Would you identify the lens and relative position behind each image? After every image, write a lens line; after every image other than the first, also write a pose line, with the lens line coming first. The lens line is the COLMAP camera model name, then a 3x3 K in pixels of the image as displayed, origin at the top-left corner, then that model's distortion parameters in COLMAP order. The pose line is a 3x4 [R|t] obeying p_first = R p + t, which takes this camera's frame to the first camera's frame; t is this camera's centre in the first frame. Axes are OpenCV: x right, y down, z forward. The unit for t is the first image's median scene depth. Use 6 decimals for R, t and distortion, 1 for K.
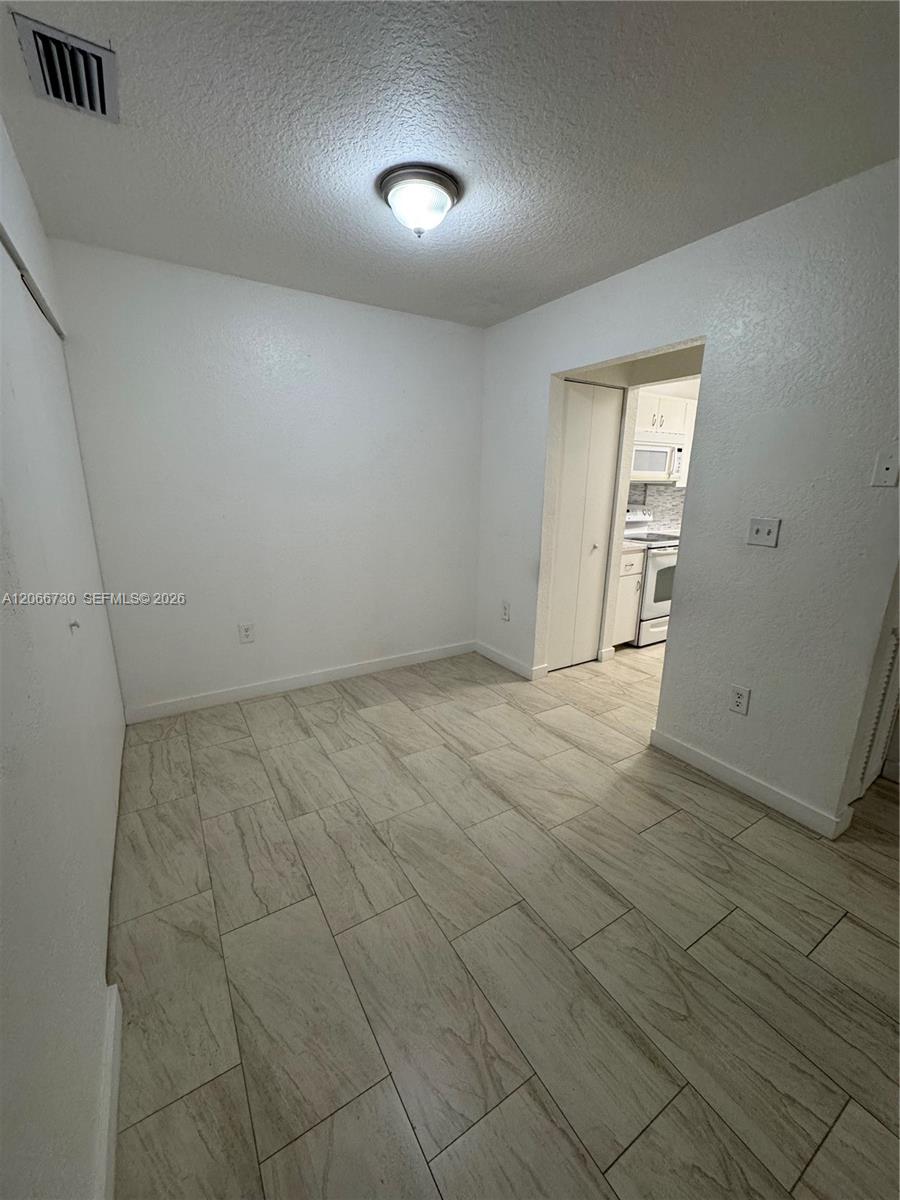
lens RADIAL K [[475.9, 0, 450.0], [0, 475.9, 600.0], [0, 0, 1]] dist [-0.001460, -0.000194]
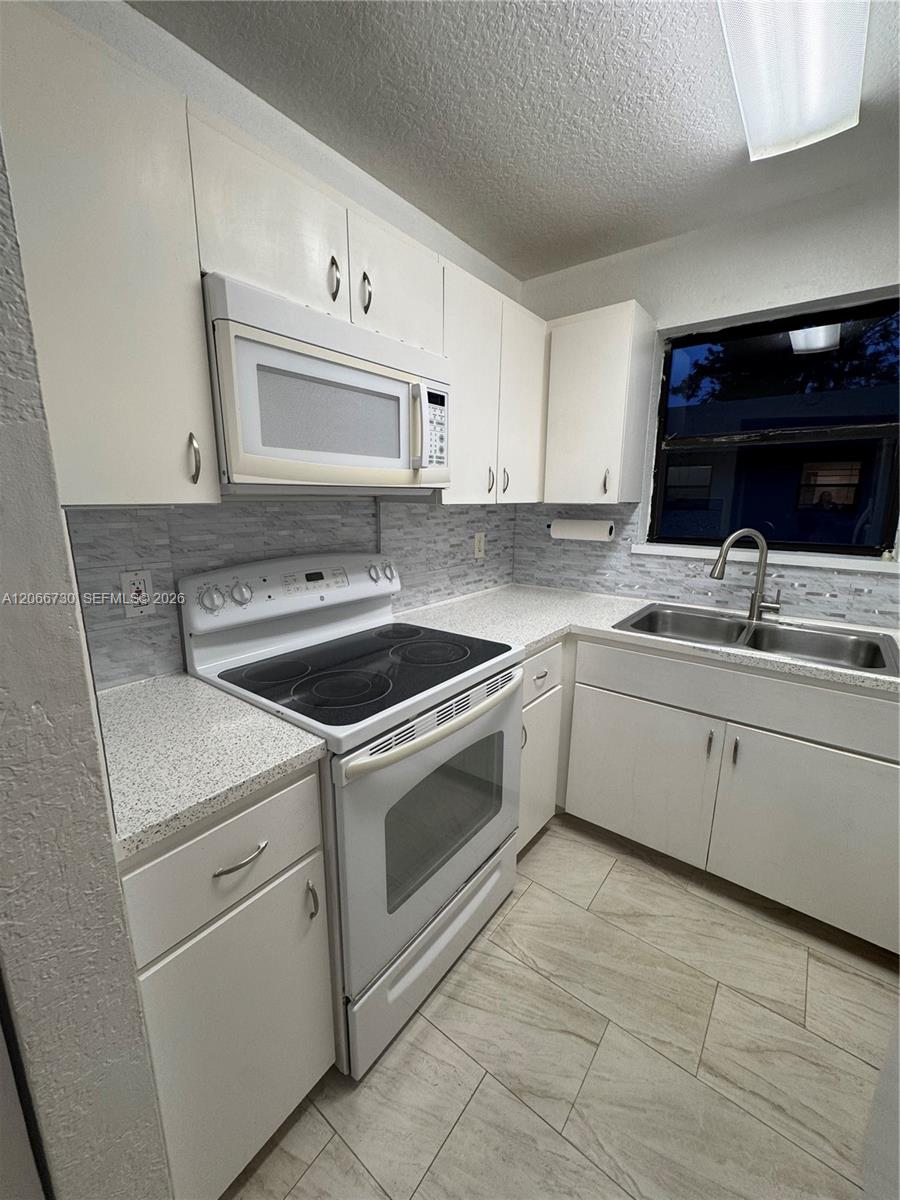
lens RADIAL K [[475.9, 0, 450.0], [0, 475.9, 600.0], [0, 0, 1]] dist [-0.001460, -0.000194]
pose [[0.938272, -0.081594, 0.336137, 0.371182], [0.094220, 0.995321, -0.021397, -0.164463], [-0.332819, 0.051747, 0.941570, 0.692191]]
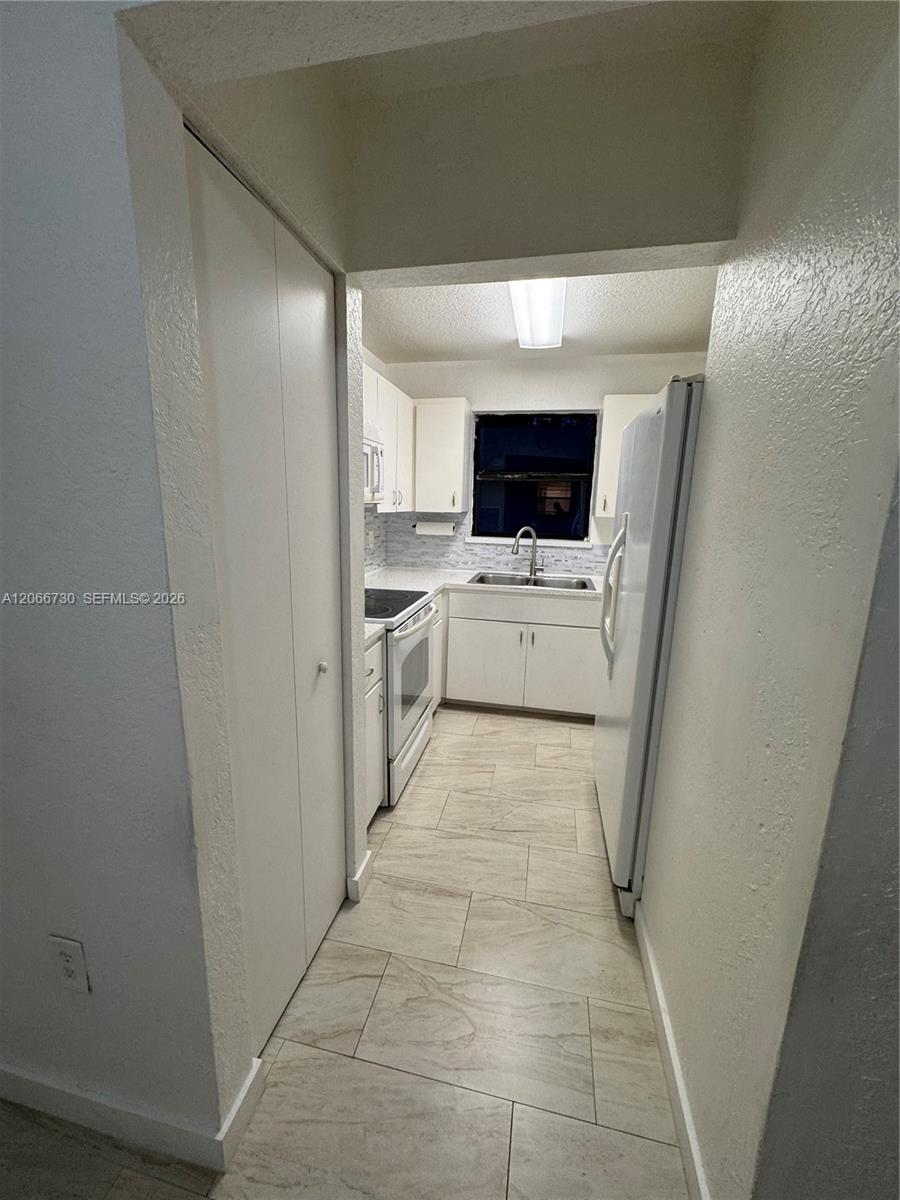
lens RADIAL K [[475.9, 0, 450.0], [0, 475.9, 600.0], [0, 0, 1]] dist [-0.001460, -0.000194]
pose [[0.693067, -0.139912, 0.707165, 0.090020], [0.166848, 0.985481, 0.031455, -0.136935], [-0.701298, 0.096188, 0.706349, 0.535347]]
